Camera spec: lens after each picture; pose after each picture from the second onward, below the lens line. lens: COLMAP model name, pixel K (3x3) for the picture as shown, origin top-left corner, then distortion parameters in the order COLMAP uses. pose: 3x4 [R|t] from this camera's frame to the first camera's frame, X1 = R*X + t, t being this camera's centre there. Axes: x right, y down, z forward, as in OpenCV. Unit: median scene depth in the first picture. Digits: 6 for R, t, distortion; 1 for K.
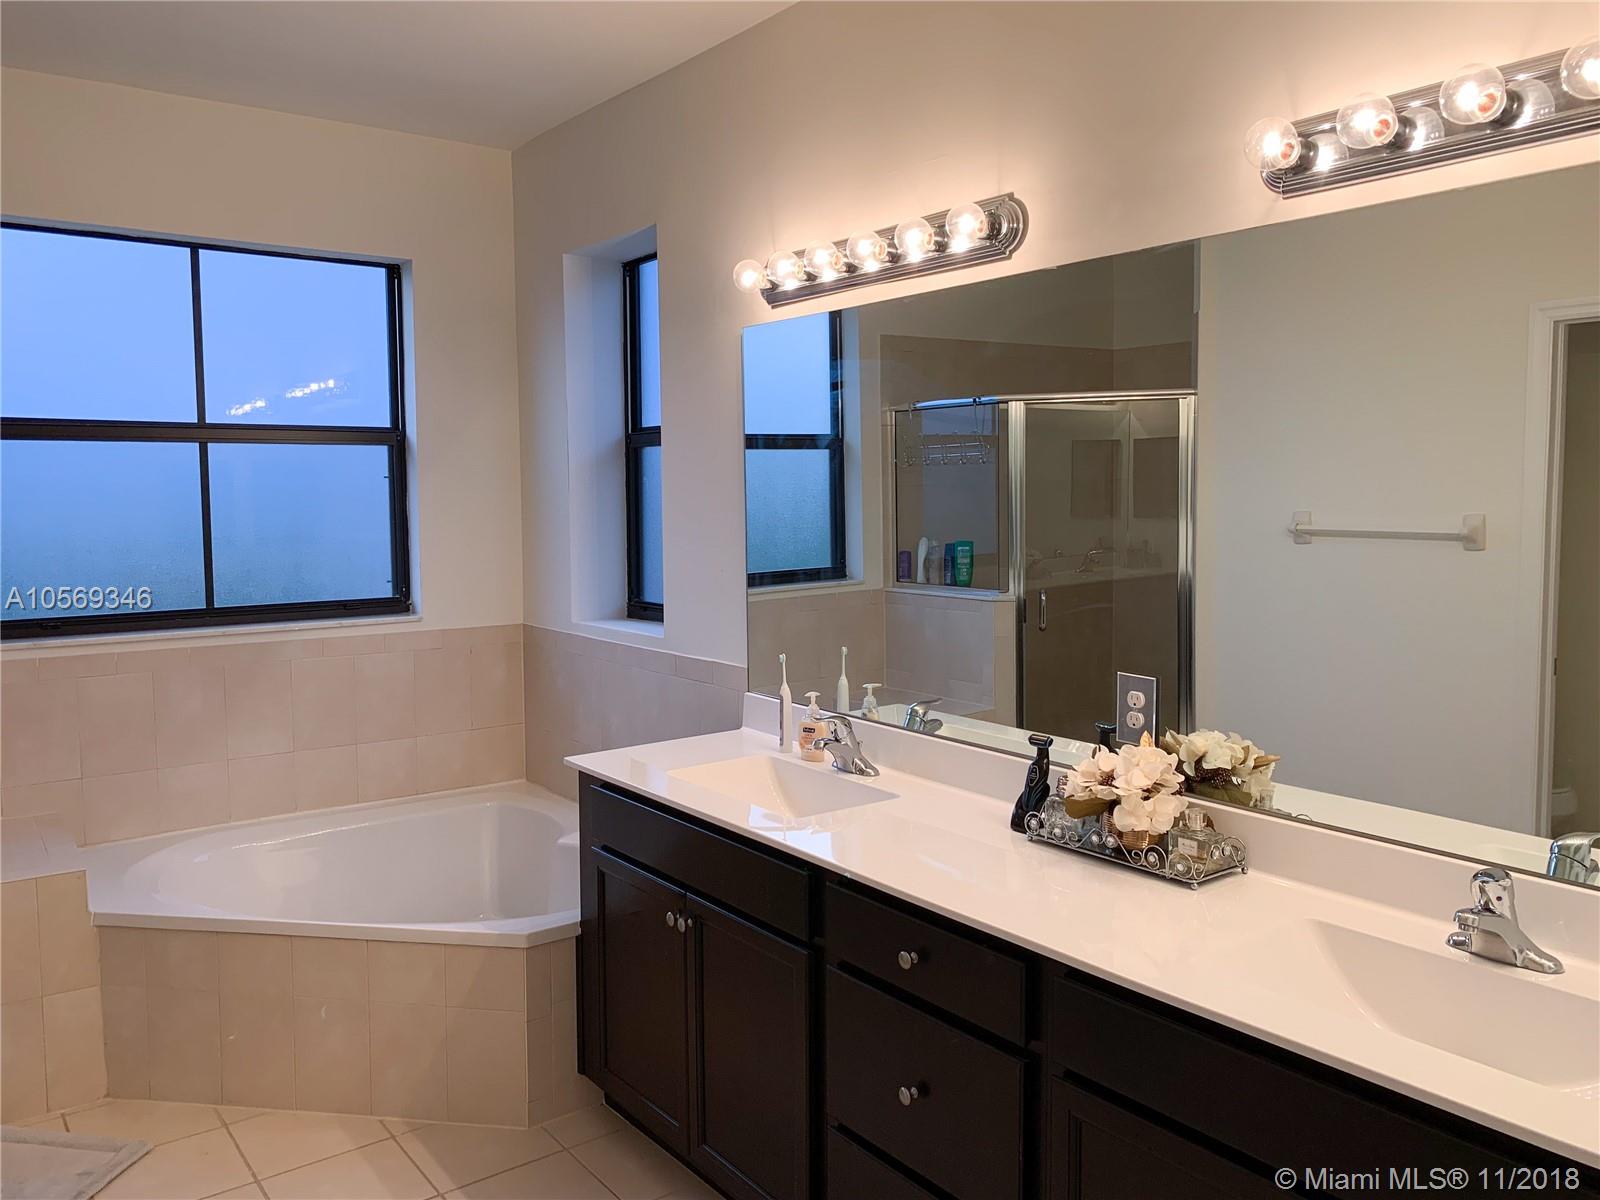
lens RADIAL K [[1256.0, 0, 802.7], [0, 1256.0, 575.7], [0, 0, 1]] dist [0.020128, -0.028504]
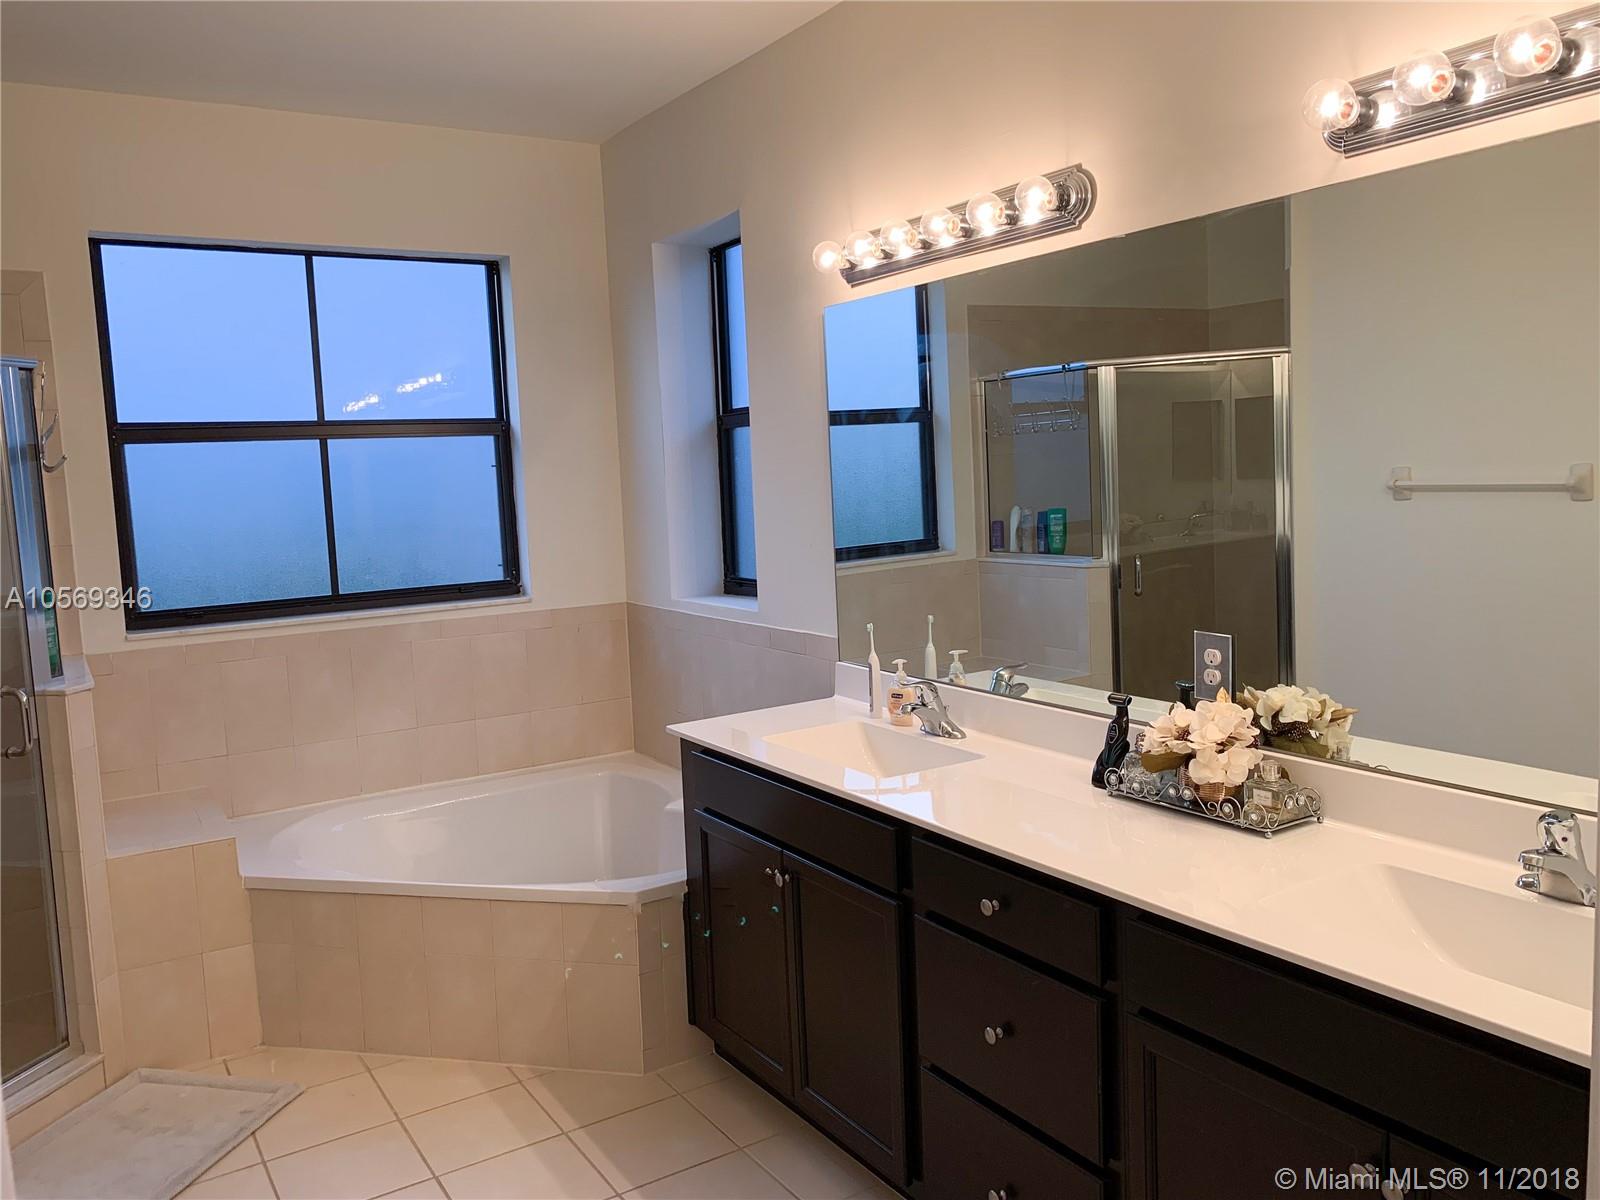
lens RADIAL K [[1259.1, 0, 799.5], [0, 1259.1, 585.2], [0, 0, 1]] dist [0.004177, -0.006461]
pose [[0.995939, -0.027796, -0.085633, 0.014553], [0.030074, 0.999224, 0.025419, 0.002935], [0.084860, -0.027891, 0.996002, -0.034337]]
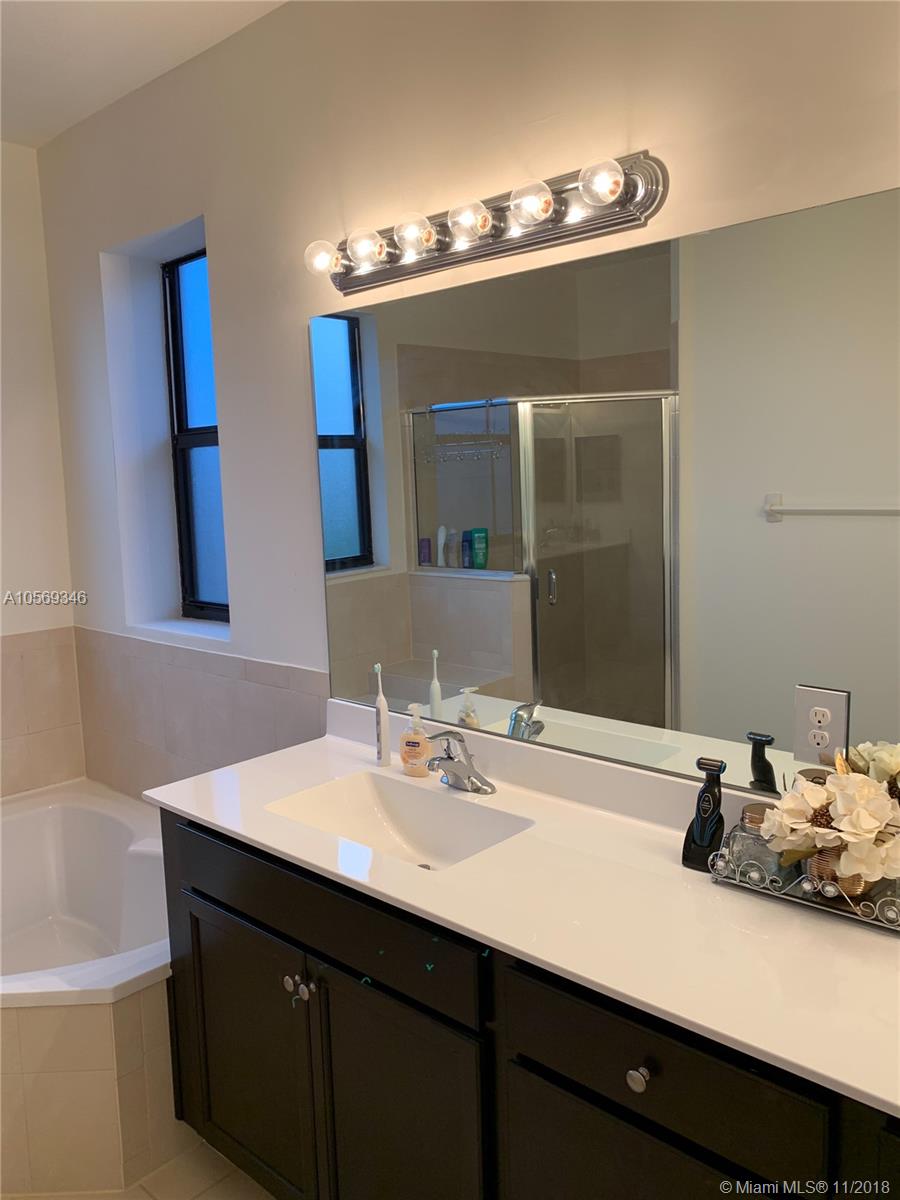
lens RADIAL K [[944.4, 0, 450.8], [0, 944.4, 591.4], [0, 0, 1]] dist [0.004177, -0.006461]
pose [[0.983681, -0.044201, 0.174406, -0.079676], [0.035796, 0.998055, 0.051046, -0.025278], [-0.176323, -0.043970, 0.983350, 0.280949]]
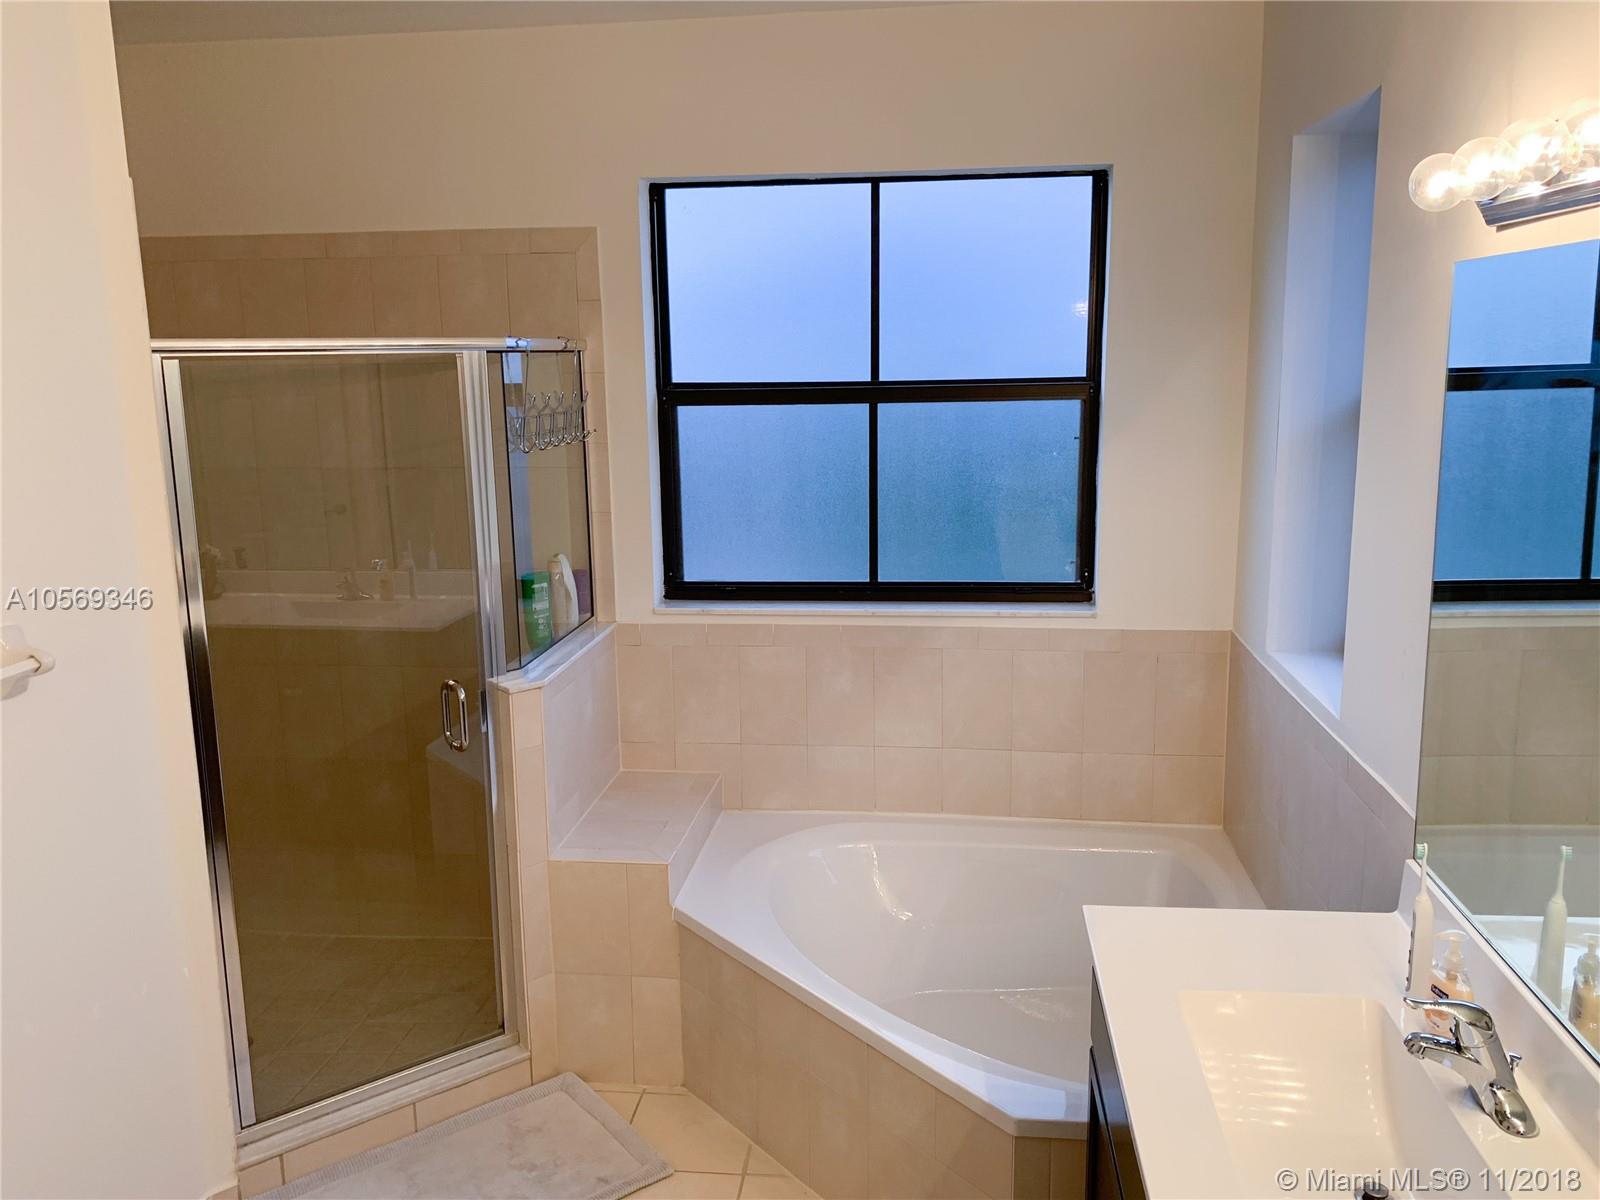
lens RADIAL K [[1259.1, 0, 799.5], [0, 1259.1, 585.2], [0, 0, 1]] dist [0.004177, -0.006461]
pose [[0.725824, 0.118435, -0.677609, 0.150272], [-0.031965, 0.989810, 0.138764, -0.124534], [0.687138, -0.079058, 0.722213, 0.365140]]
